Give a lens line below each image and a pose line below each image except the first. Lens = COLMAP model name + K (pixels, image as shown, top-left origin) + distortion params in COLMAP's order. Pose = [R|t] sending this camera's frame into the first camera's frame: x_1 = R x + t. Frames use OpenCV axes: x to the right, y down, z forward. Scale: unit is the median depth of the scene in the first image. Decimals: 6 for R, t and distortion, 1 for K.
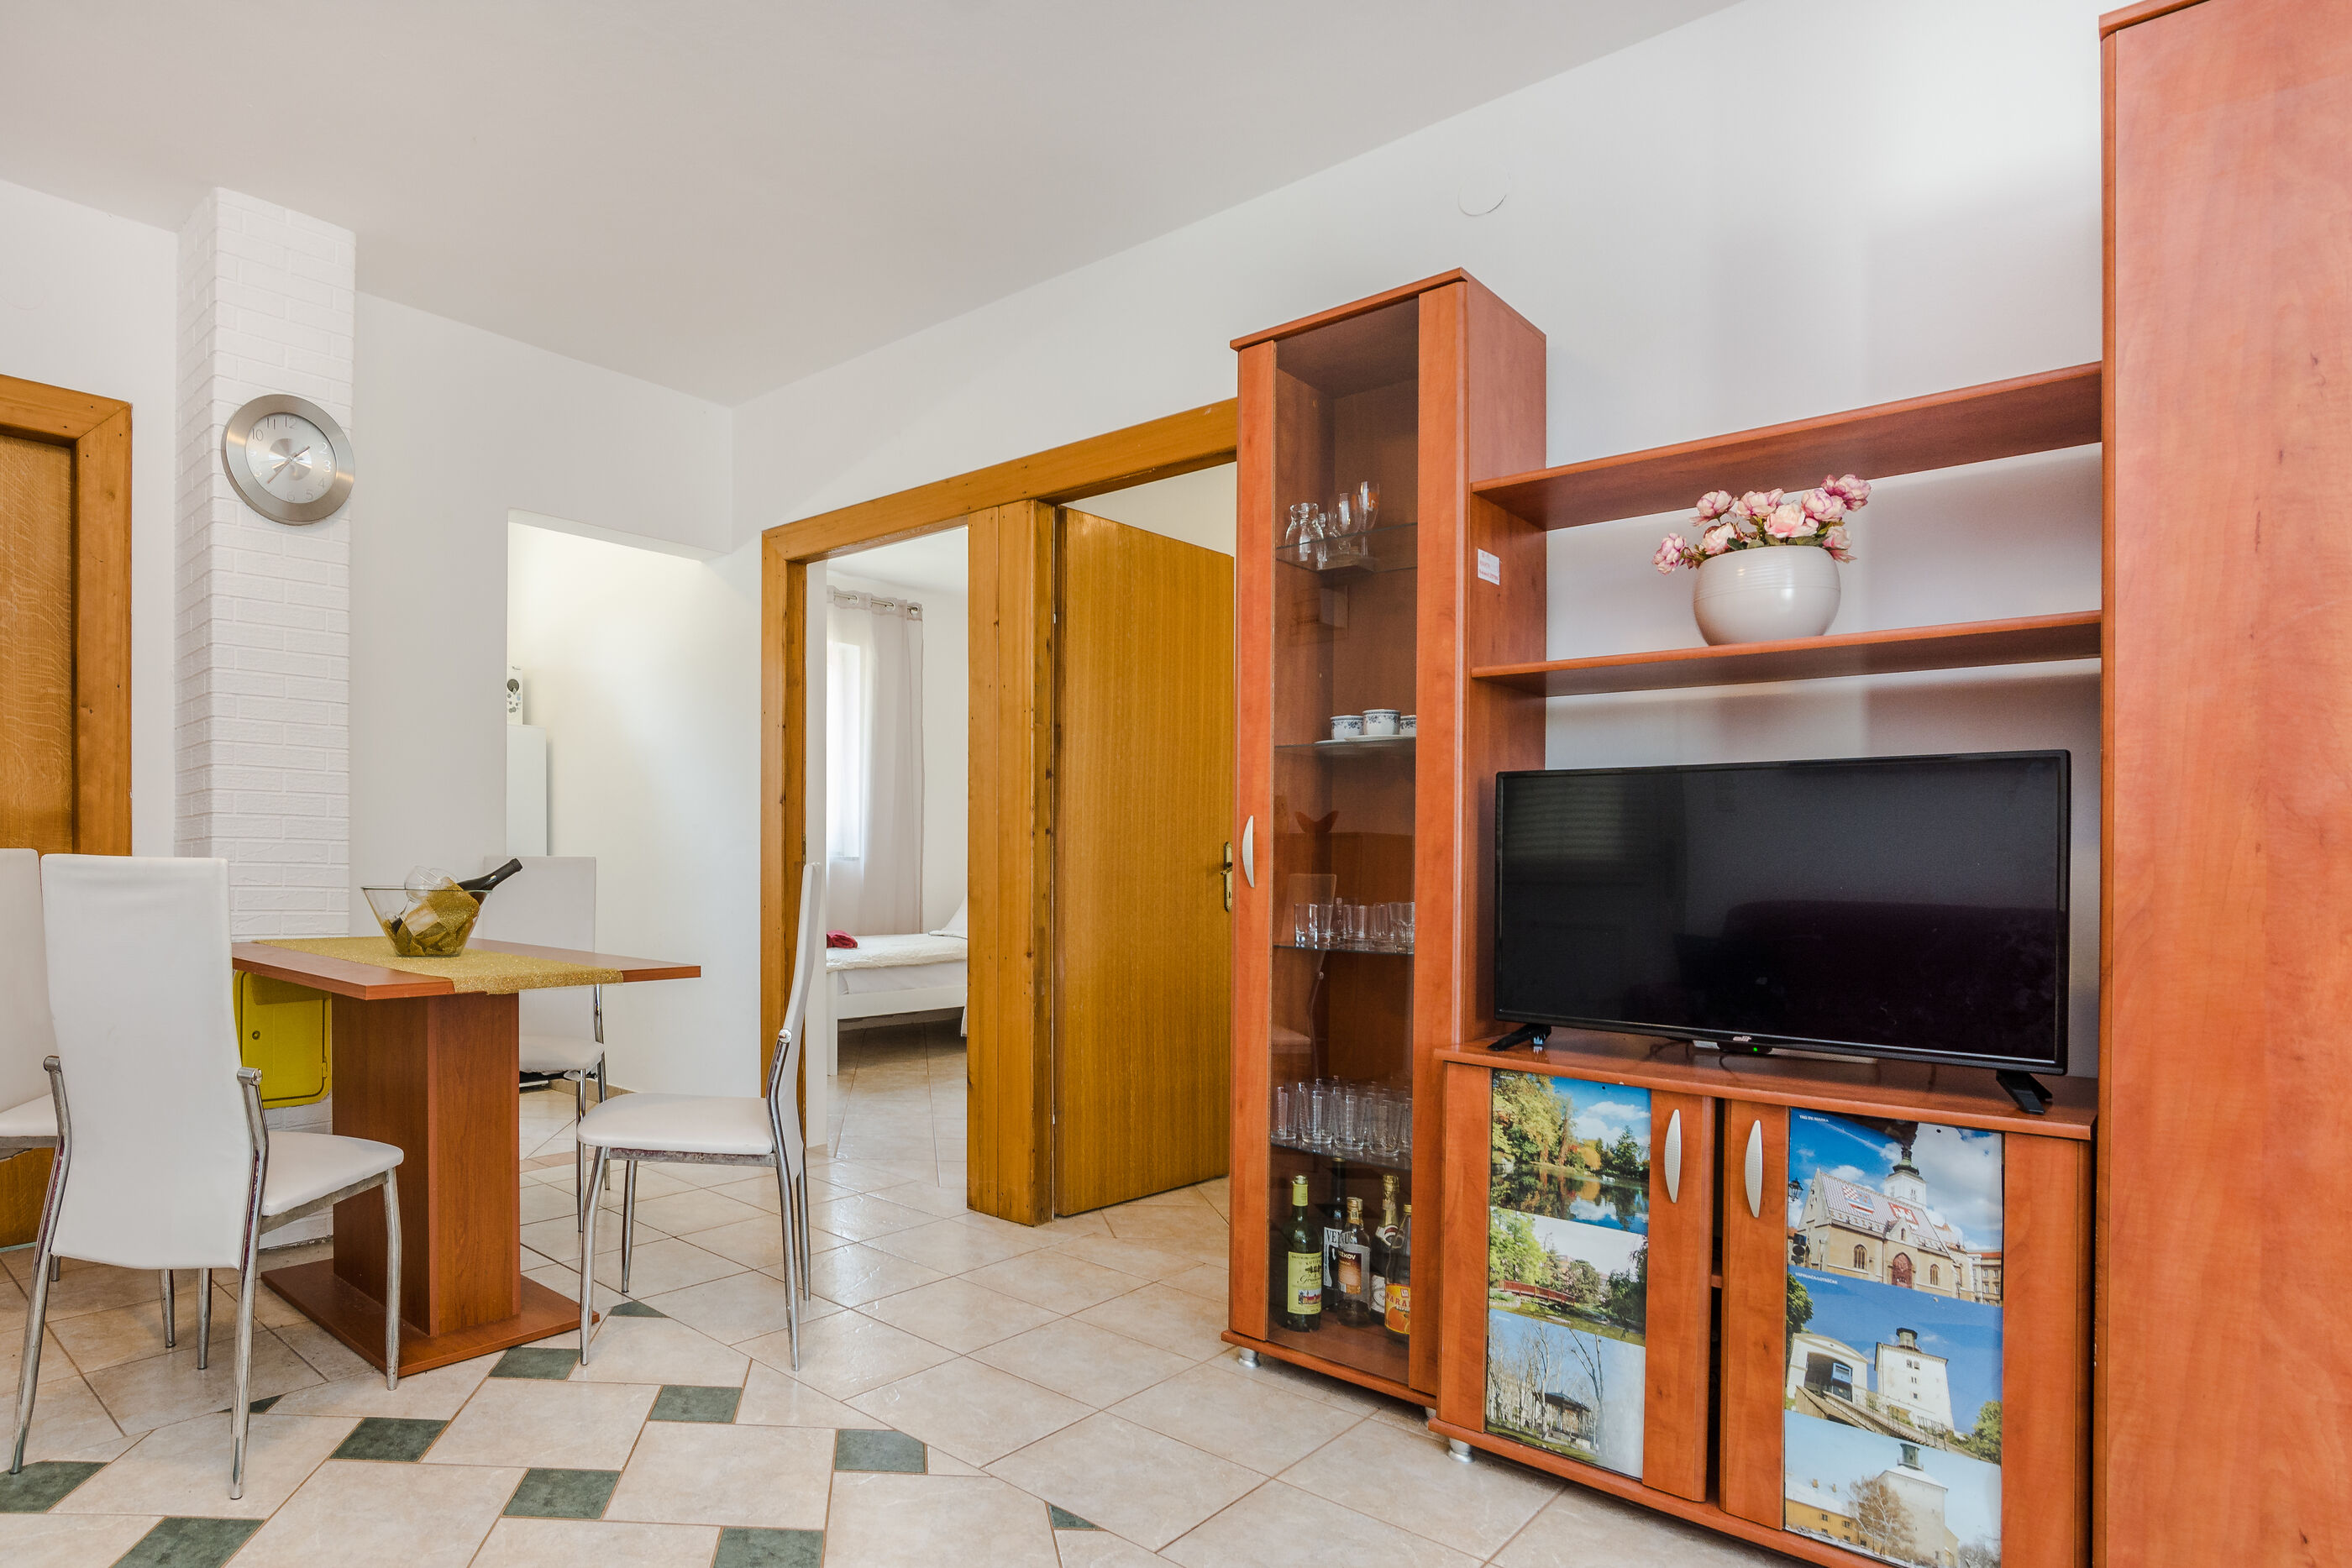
lens RADIAL K [[1218.8, 0, 1085.0], [0, 1218.8, 824.0], [0, 0, 1]] dist [-0.035341, 0.018082]
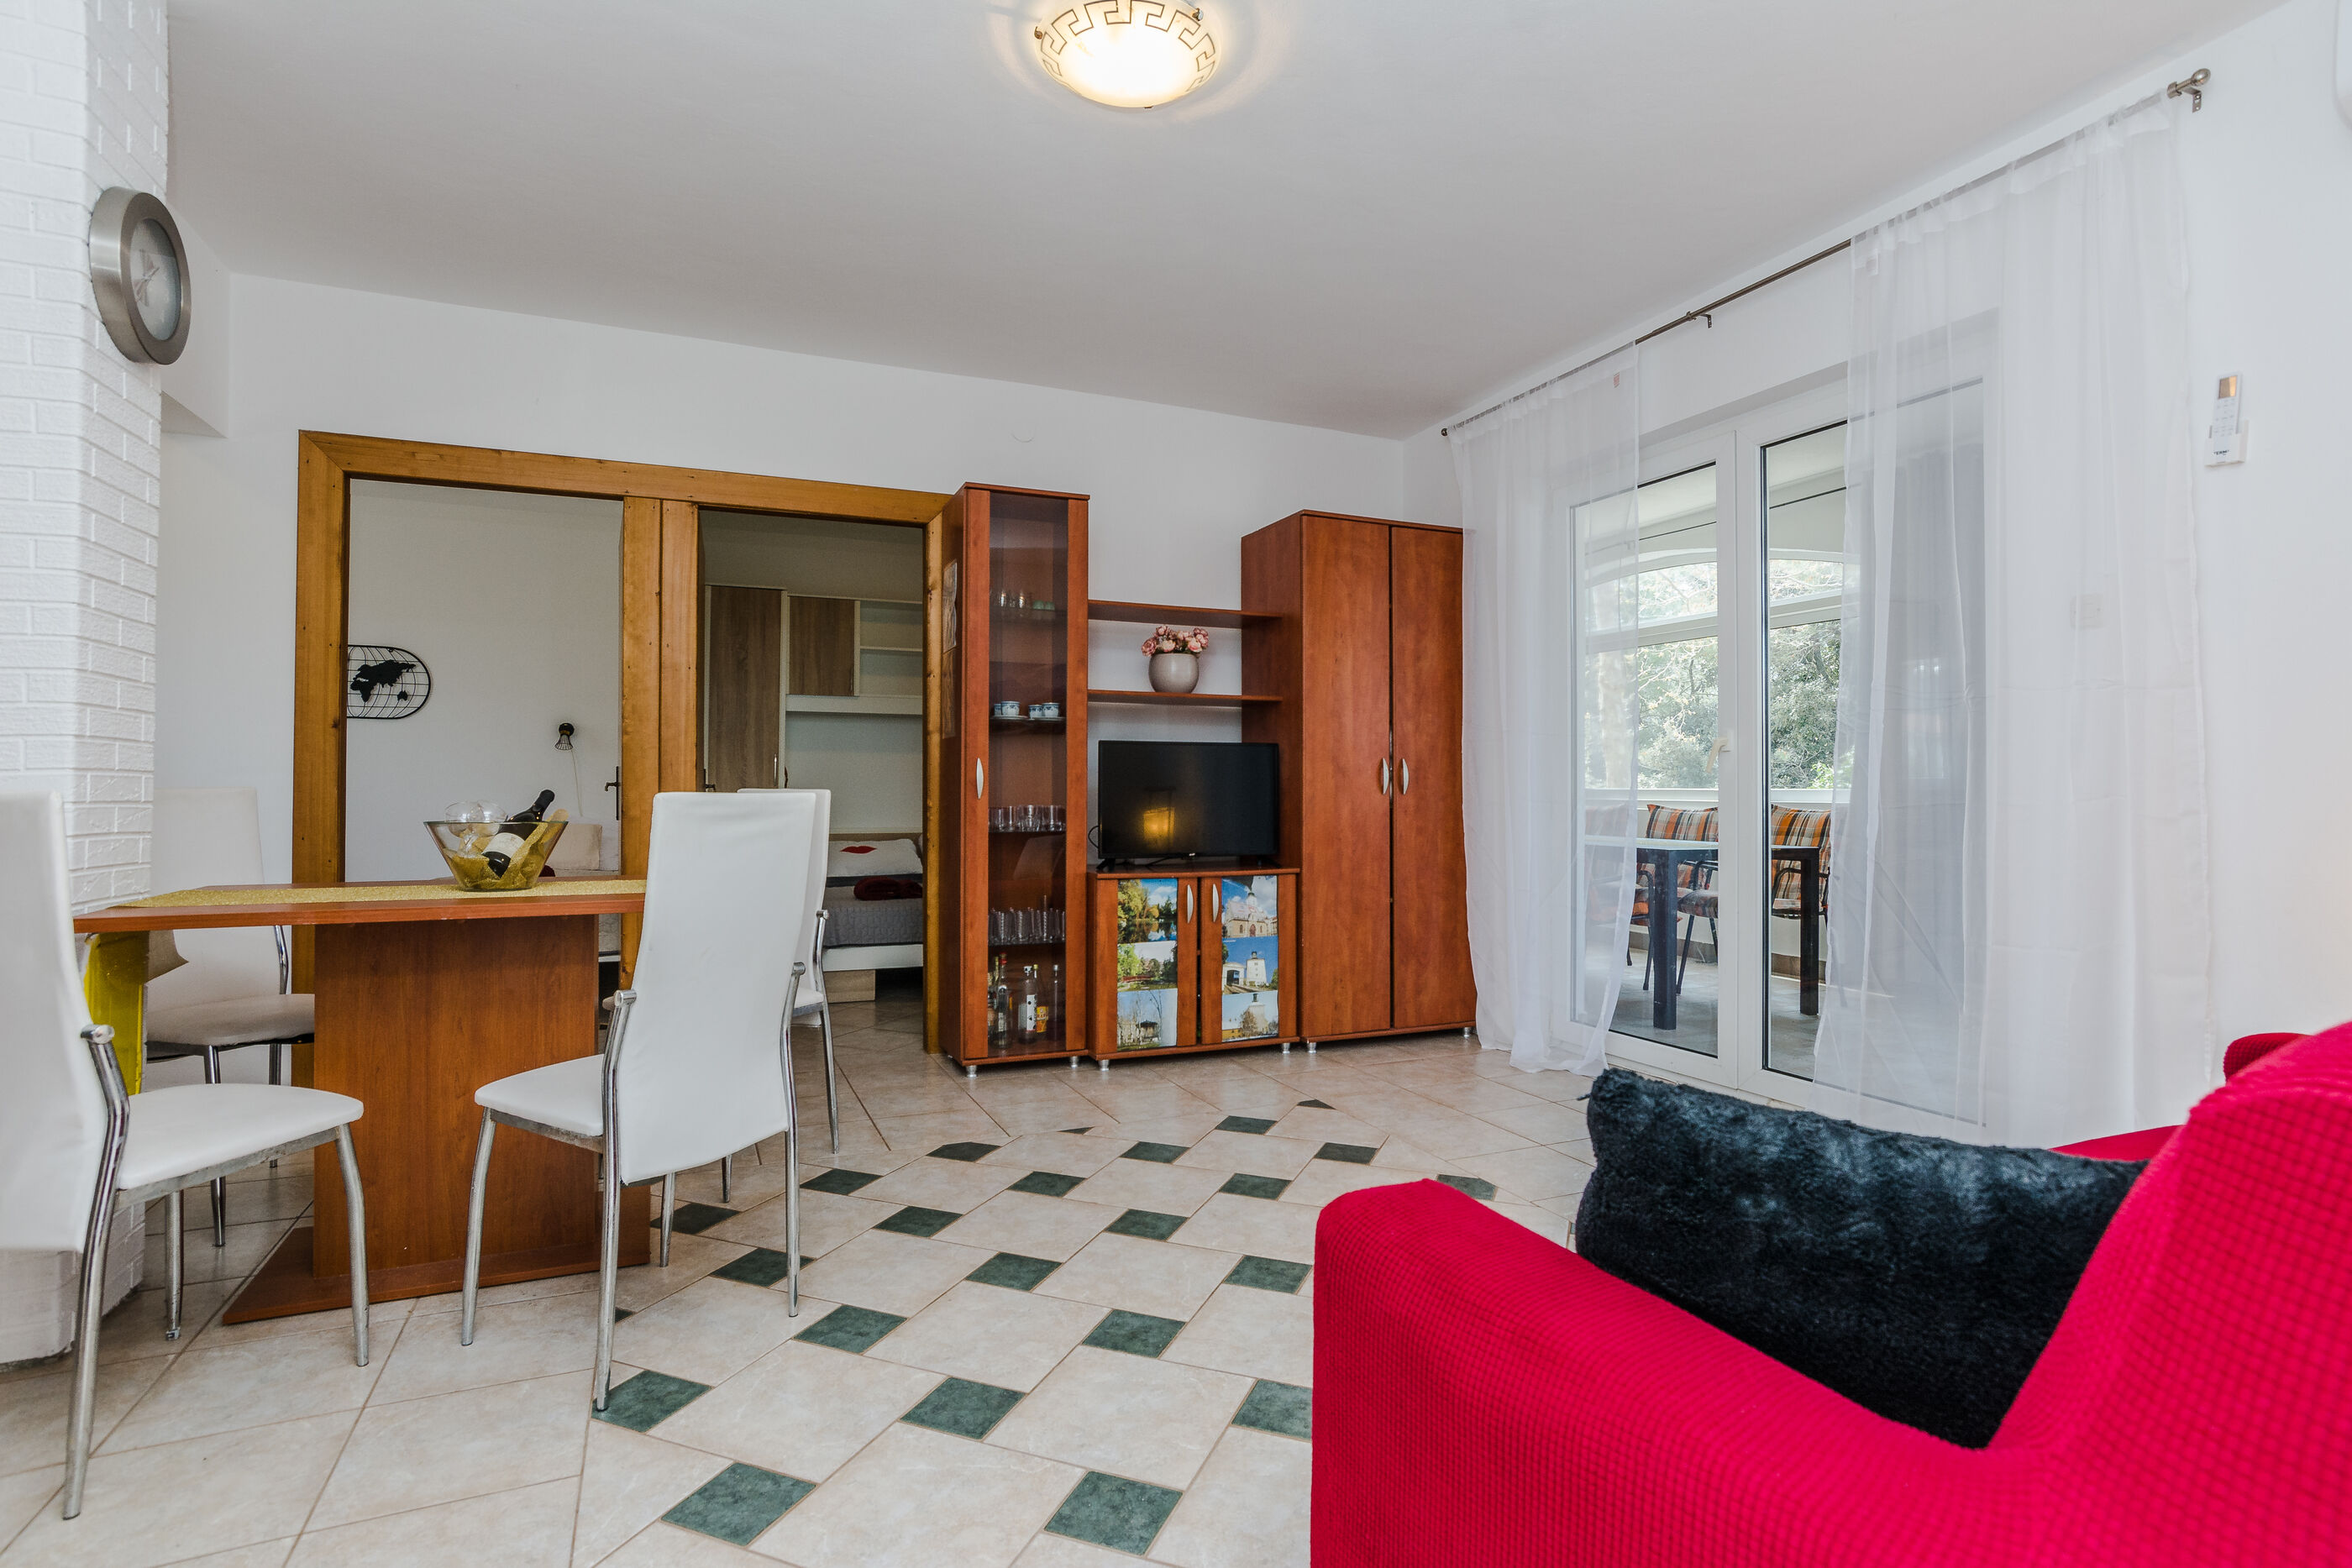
lens RADIAL K [[1218.8, 0, 1177.5], [0, 1218.8, 799.6], [0, 0, 1]] dist [-0.035341, 0.018082]
pose [[0.366703, 0.004155, 0.930329, -1.733888], [-0.001530, 0.999991, -0.003863, 0.074664], [-0.930337, -0.000007, 0.366706, 0.125708]]
